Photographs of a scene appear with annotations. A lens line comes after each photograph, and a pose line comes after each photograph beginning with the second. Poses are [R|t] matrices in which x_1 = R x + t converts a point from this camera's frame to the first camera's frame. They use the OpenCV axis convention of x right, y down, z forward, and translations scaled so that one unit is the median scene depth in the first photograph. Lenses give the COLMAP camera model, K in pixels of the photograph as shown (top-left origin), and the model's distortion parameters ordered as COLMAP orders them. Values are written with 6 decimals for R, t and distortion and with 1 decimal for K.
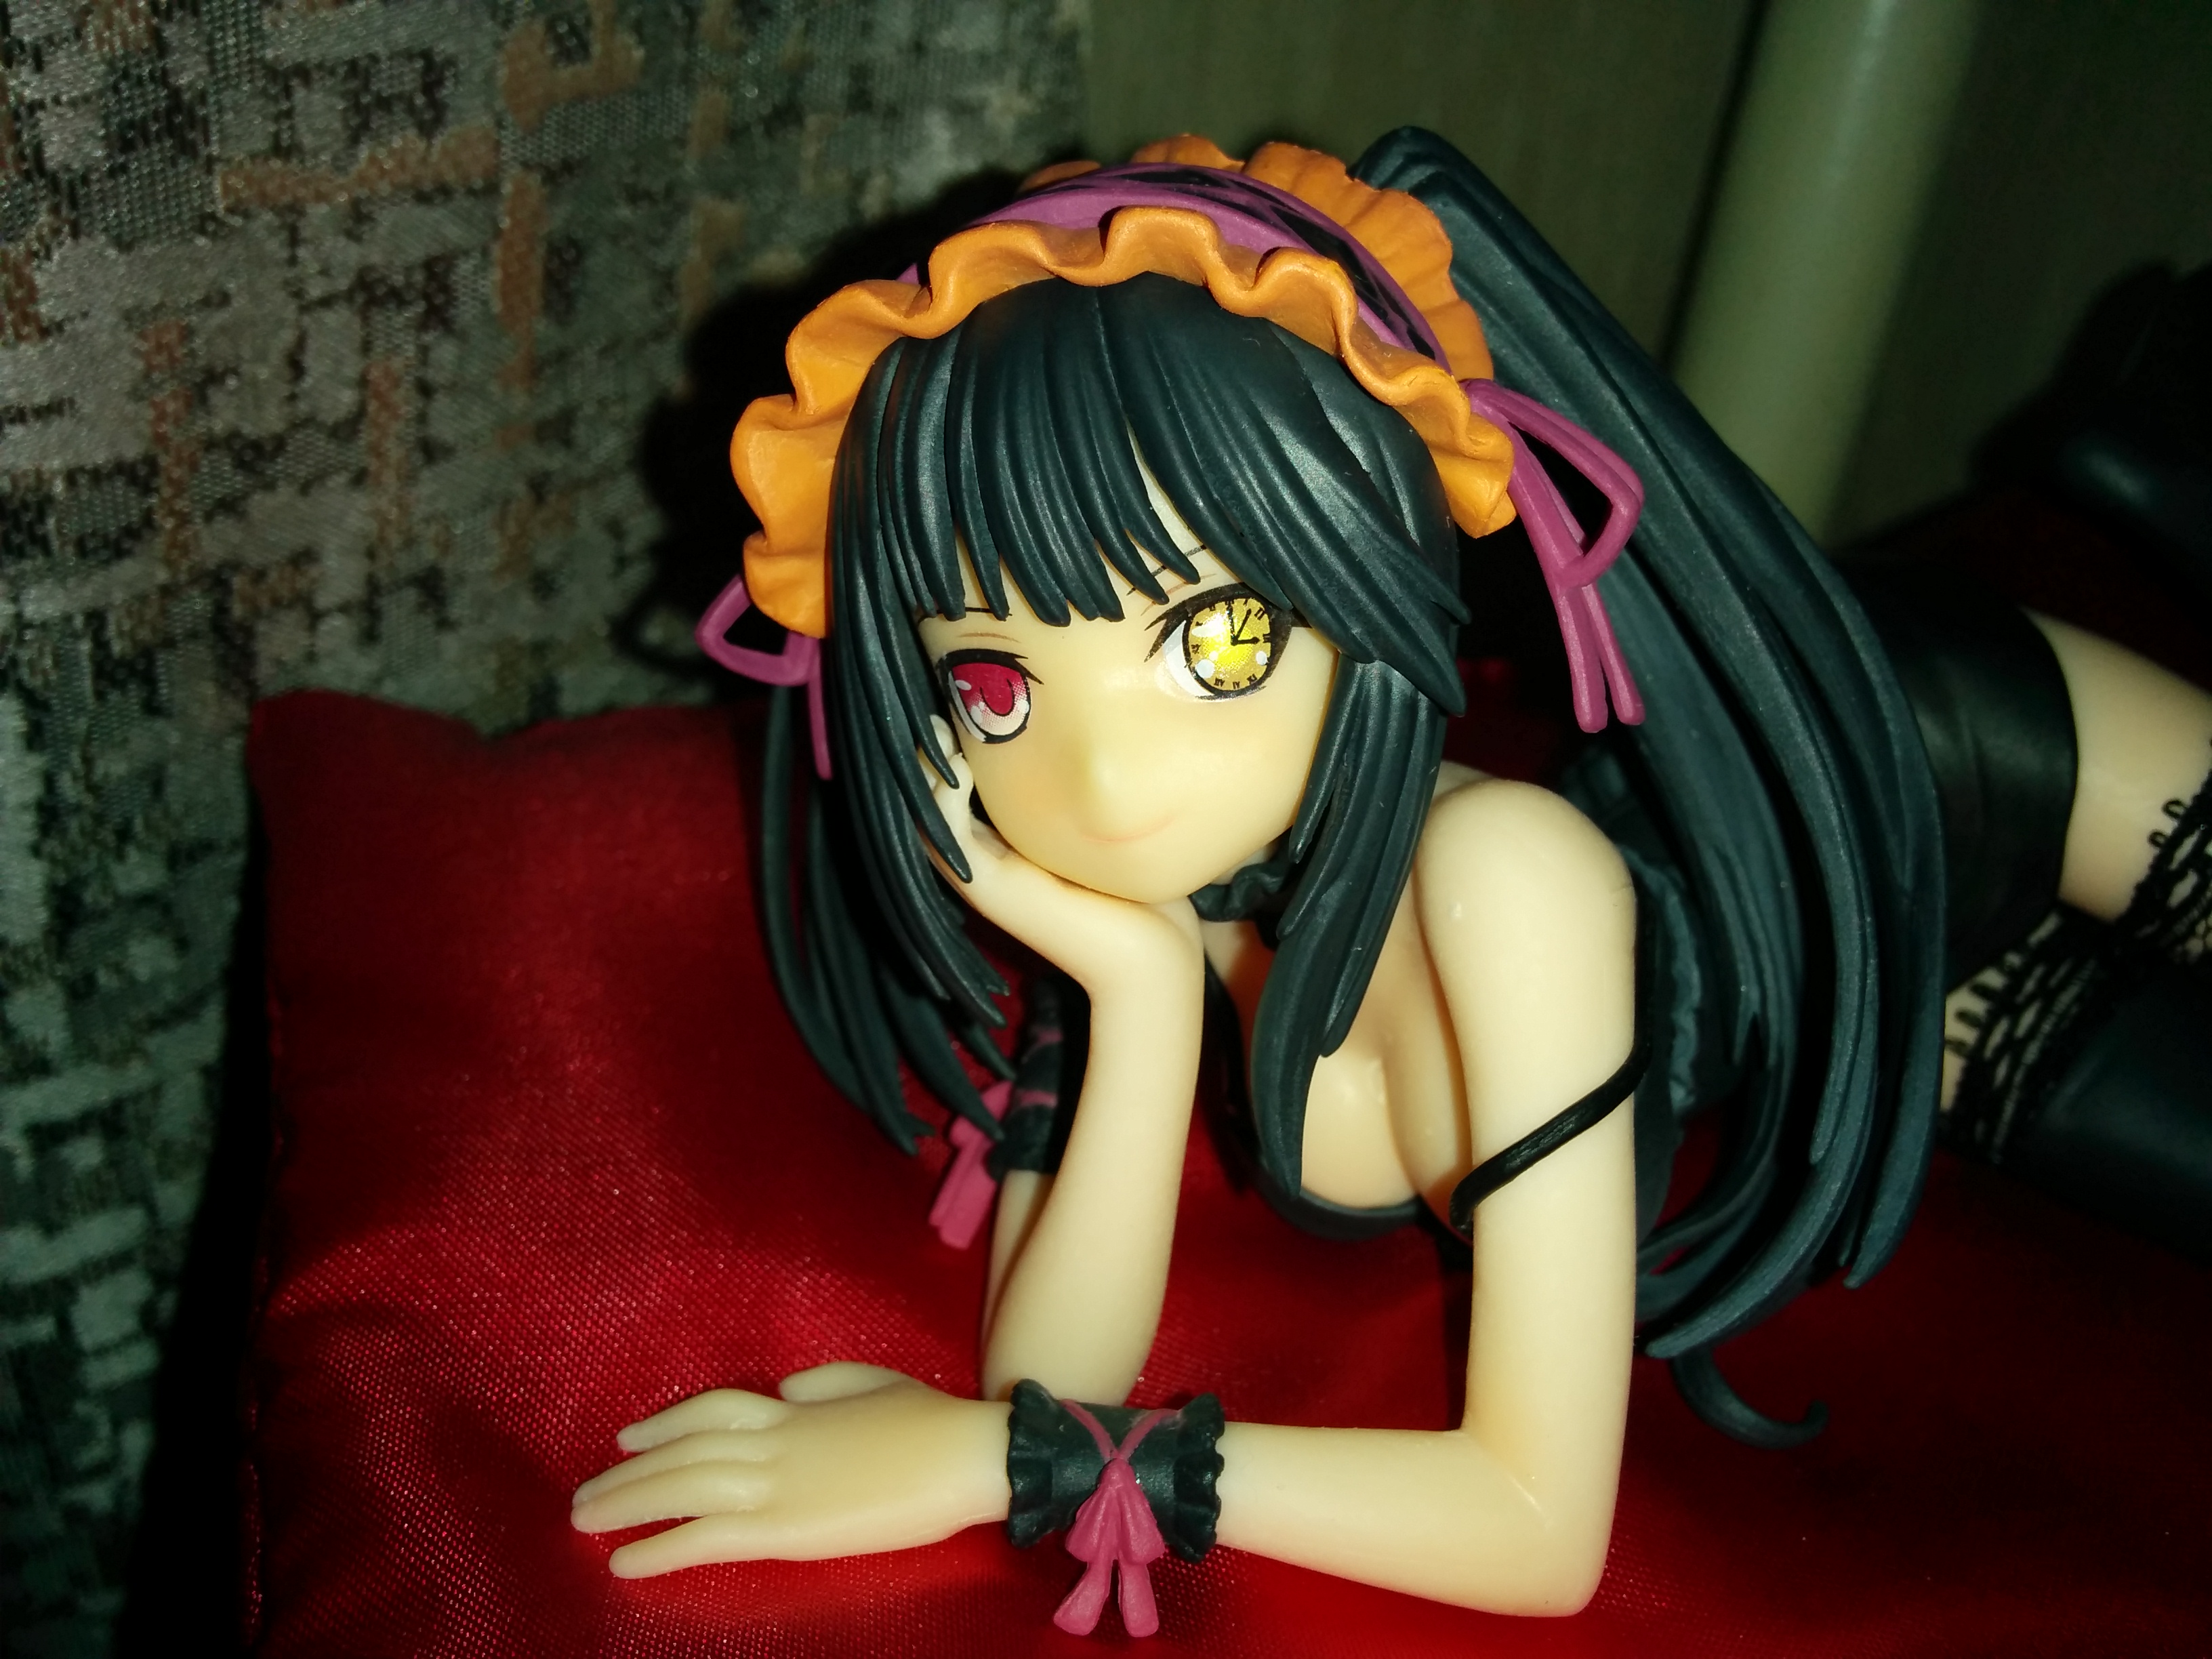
lens RADIAL K [[2044.6, 0, 1085.8], [0, 2044.6, 817.2], [0, 0, 1]] dist [0.008324, 0.000000]
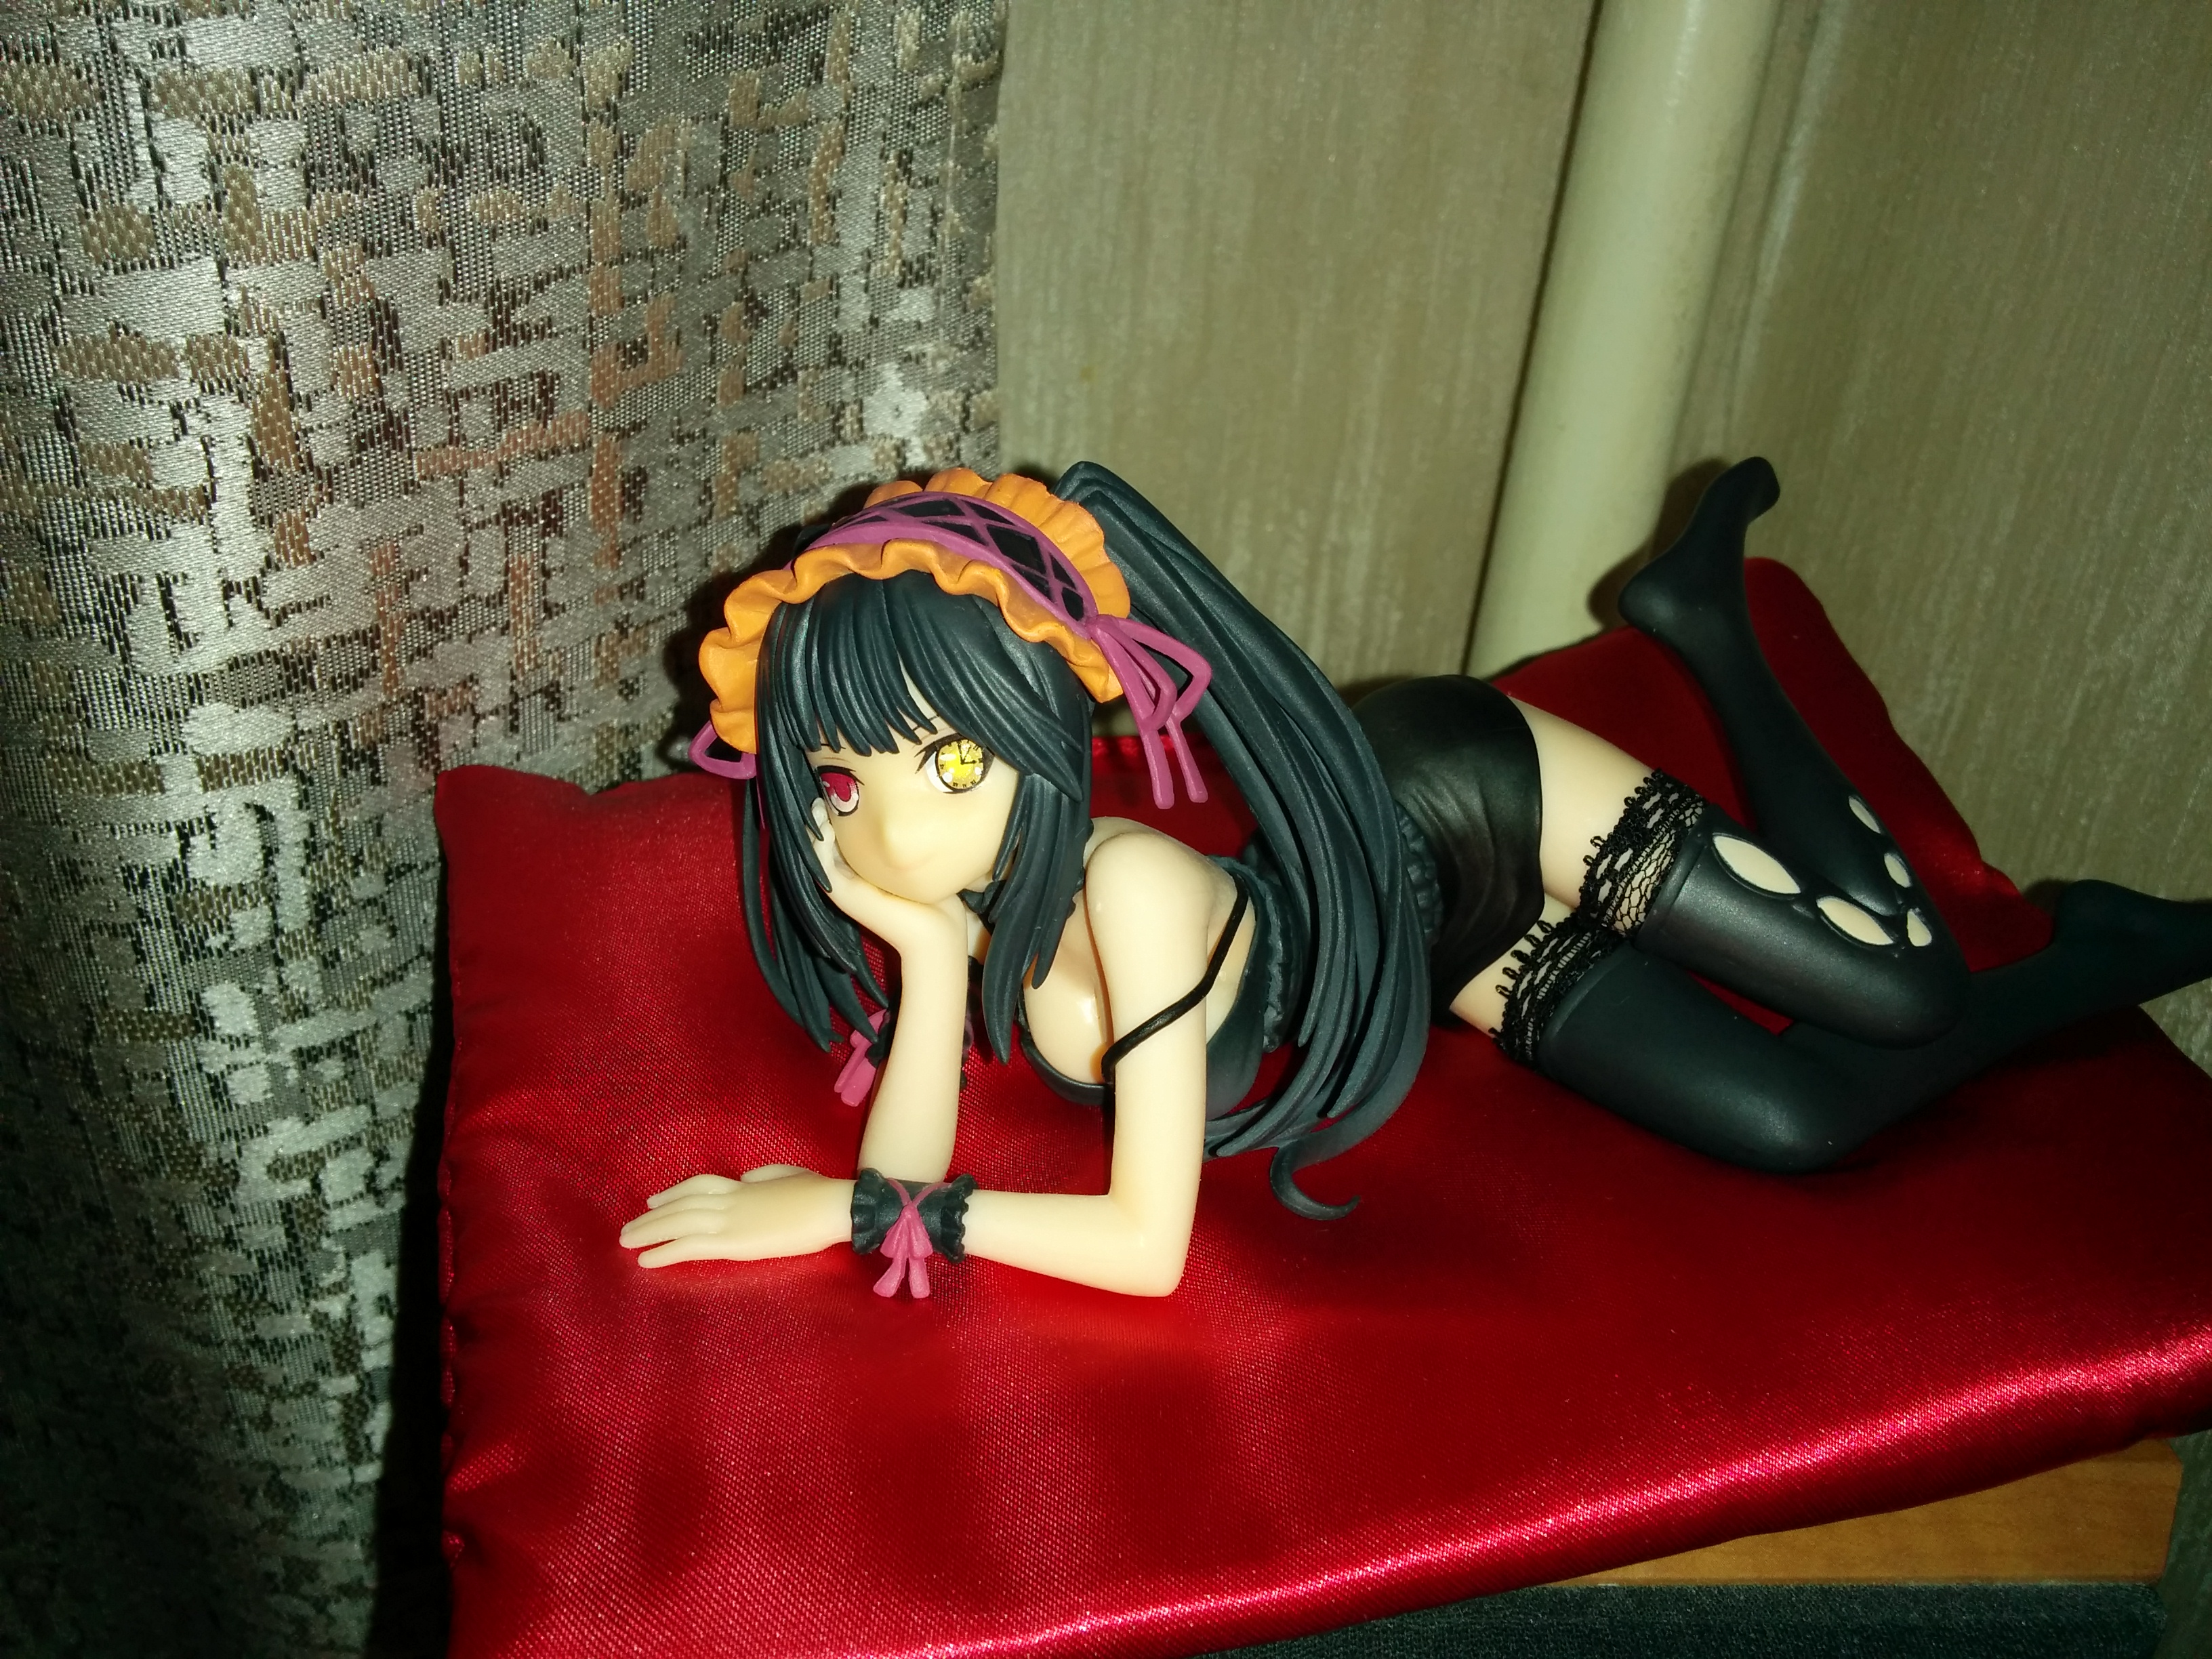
lens RADIAL K [[2044.6, 0, 1124.4], [0, 2044.6, 818.8], [0, 0, 1]] dist [0.008324, 0.000000]
pose [[0.998607, -0.006944, -0.052298, 0.284794], [0.007125, 0.999969, 0.003260, -0.035728], [0.052274, -0.003628, 0.998626, -0.766756]]
